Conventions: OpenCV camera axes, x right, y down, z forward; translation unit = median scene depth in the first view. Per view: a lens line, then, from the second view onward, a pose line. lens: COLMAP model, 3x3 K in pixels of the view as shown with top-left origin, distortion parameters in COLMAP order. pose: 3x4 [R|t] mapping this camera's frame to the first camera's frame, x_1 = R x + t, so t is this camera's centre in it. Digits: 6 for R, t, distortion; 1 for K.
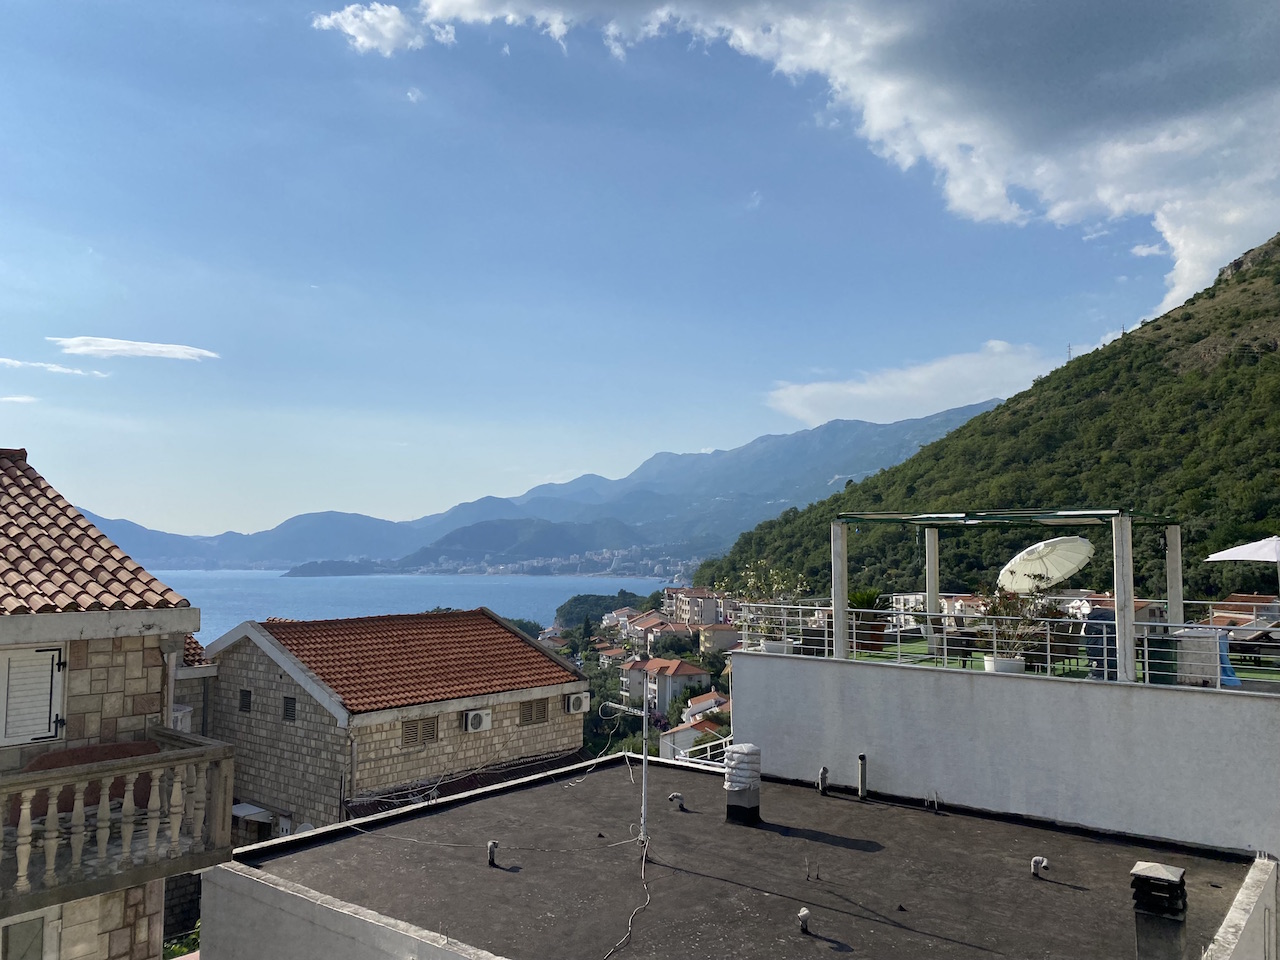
lens RADIAL K [[981.3, 0, 640.0], [0, 981.3, 480.0], [0, 0, 1]] dist [0.007715, 0.001320]
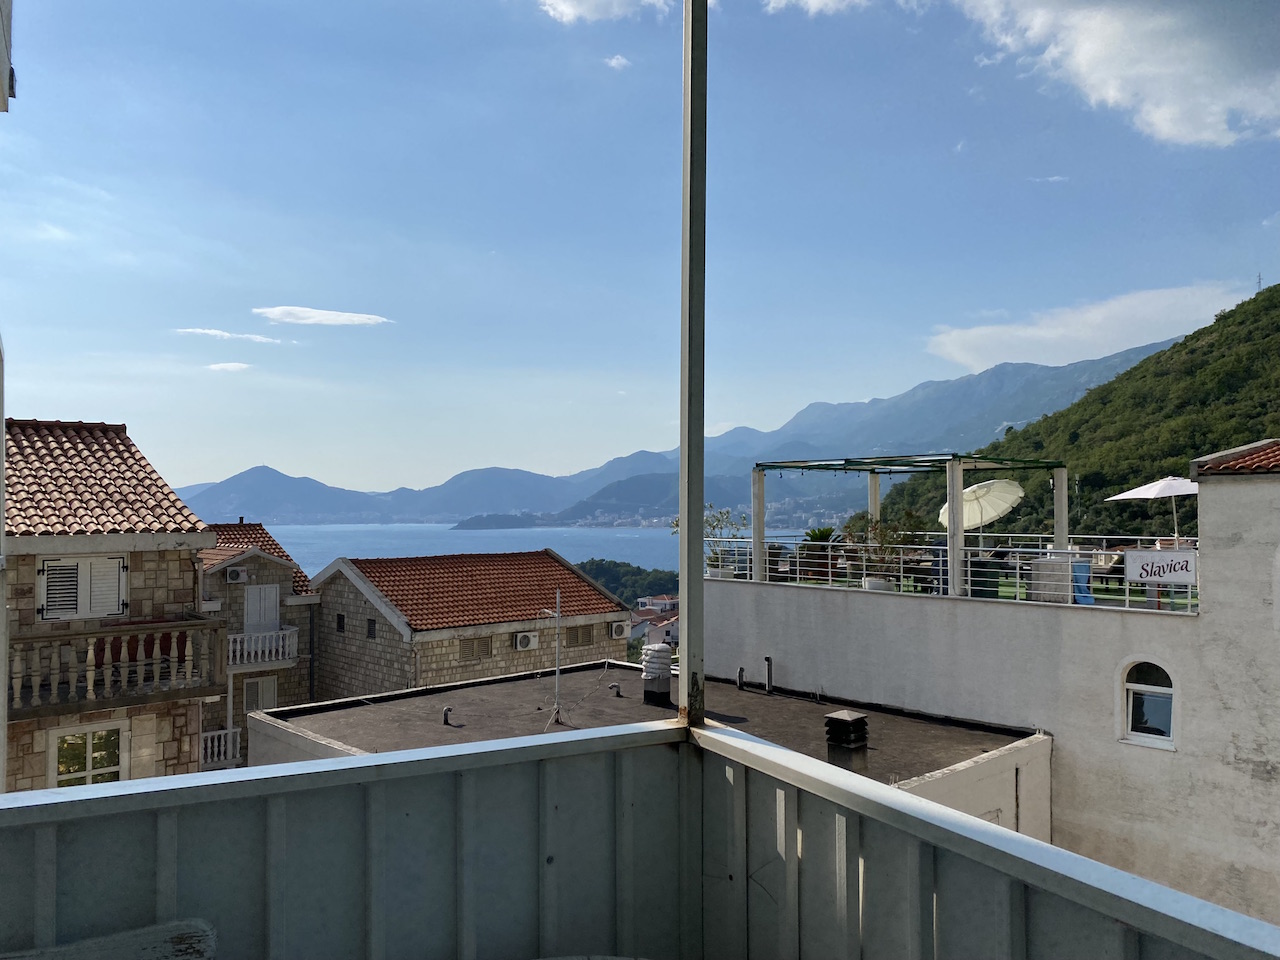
lens RADIAL K [[975.0, 0, 640.0], [0, 975.0, 480.0], [0, 0, 1]] dist [0.097435, -0.149369]
pose [[0.987769, -0.011772, -0.155479, 0.168526], [0.019187, 0.998744, 0.046278, -0.001760], [0.154739, -0.048695, 0.986755, -0.147485]]
